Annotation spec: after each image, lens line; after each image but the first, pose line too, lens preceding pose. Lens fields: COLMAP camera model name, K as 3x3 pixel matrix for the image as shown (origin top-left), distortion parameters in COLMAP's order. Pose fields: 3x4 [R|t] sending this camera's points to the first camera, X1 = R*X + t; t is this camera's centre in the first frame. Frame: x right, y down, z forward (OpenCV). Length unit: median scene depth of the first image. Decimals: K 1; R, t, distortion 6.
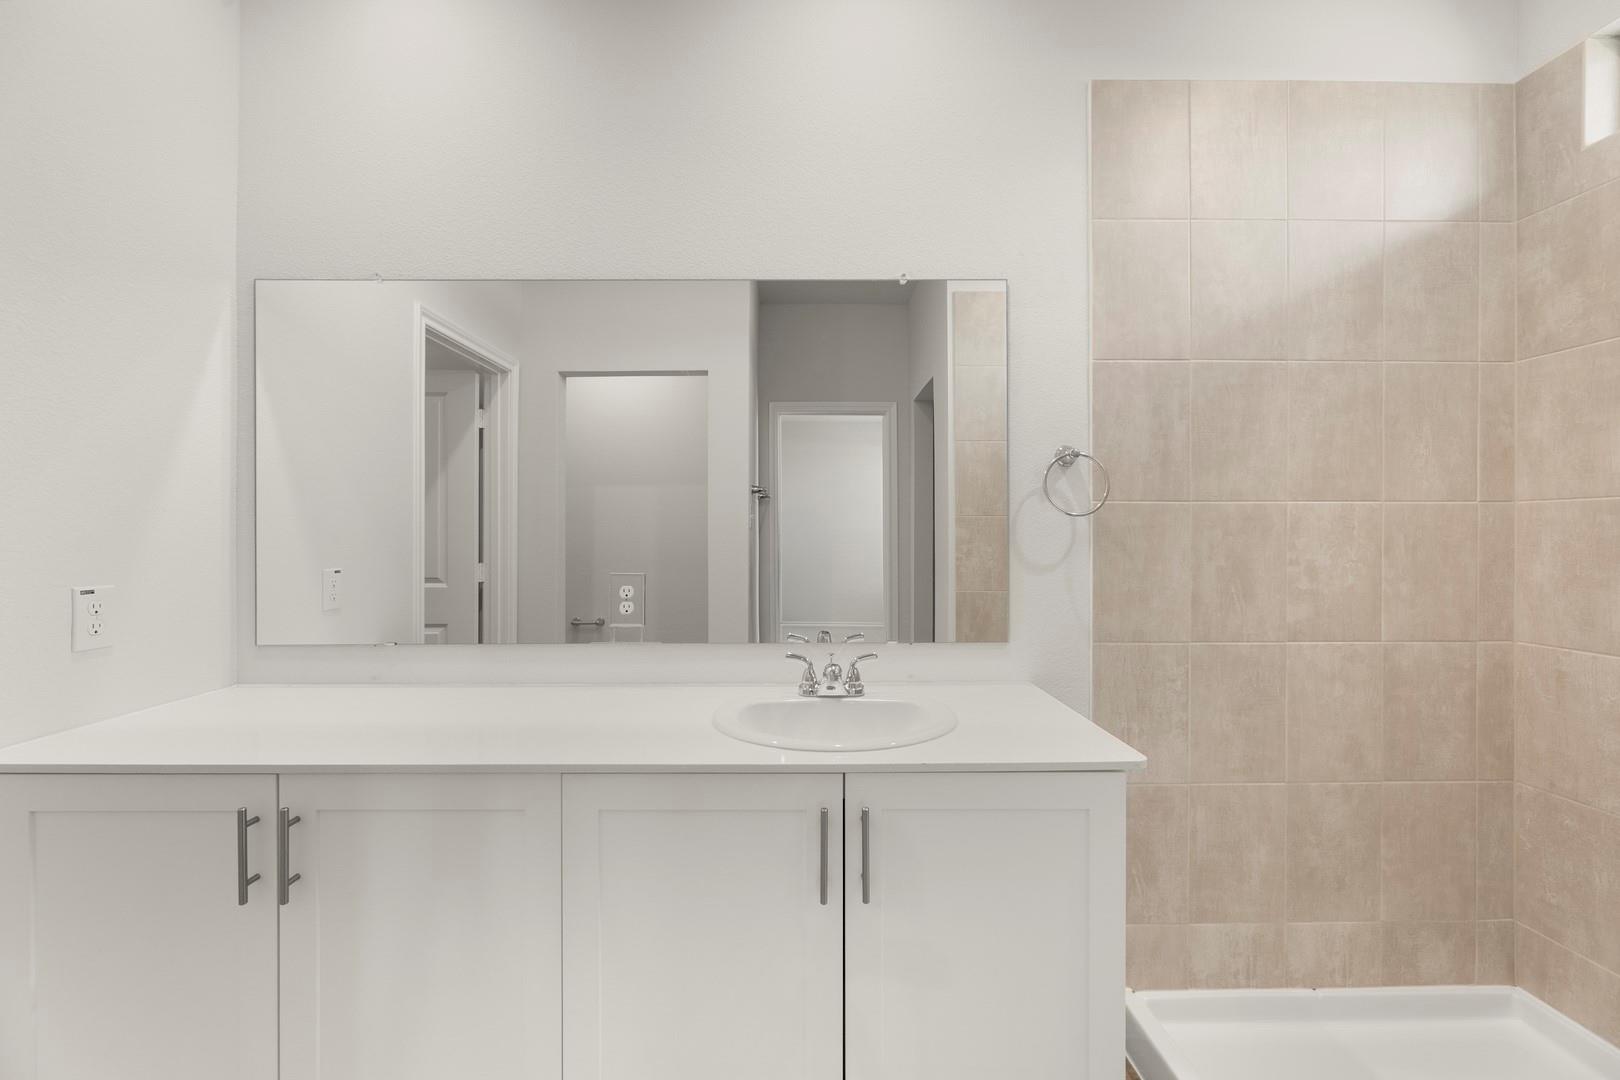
lens RADIAL K [[663.7, 0, 797.5], [0, 663.7, 538.8], [0, 0, 1]] dist [0.002207, -0.001177]
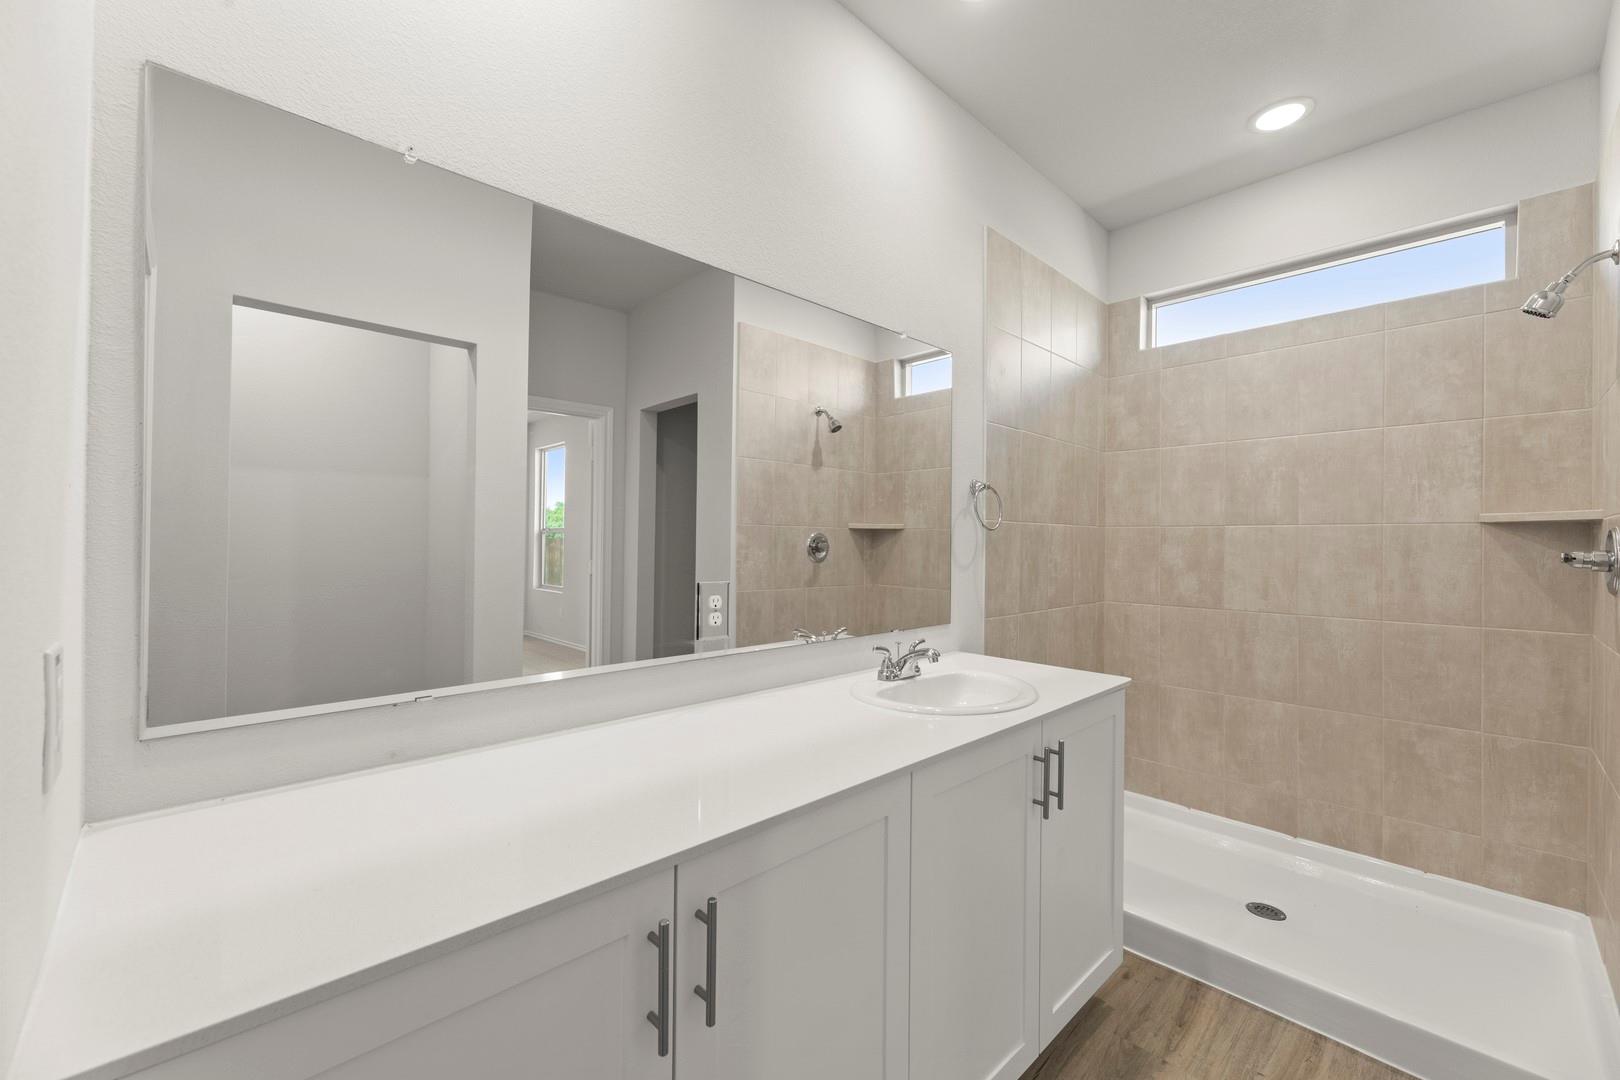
lens RADIAL K [[663.7, 0, 777.6], [0, 663.7, 535.5], [0, 0, 1]] dist [0.002207, -0.001177]
pose [[0.724514, 0.012968, 0.689138, -0.839648], [-0.004987, 0.999895, -0.013572, -0.001117], [-0.689242, 0.006396, 0.724503, 0.262862]]
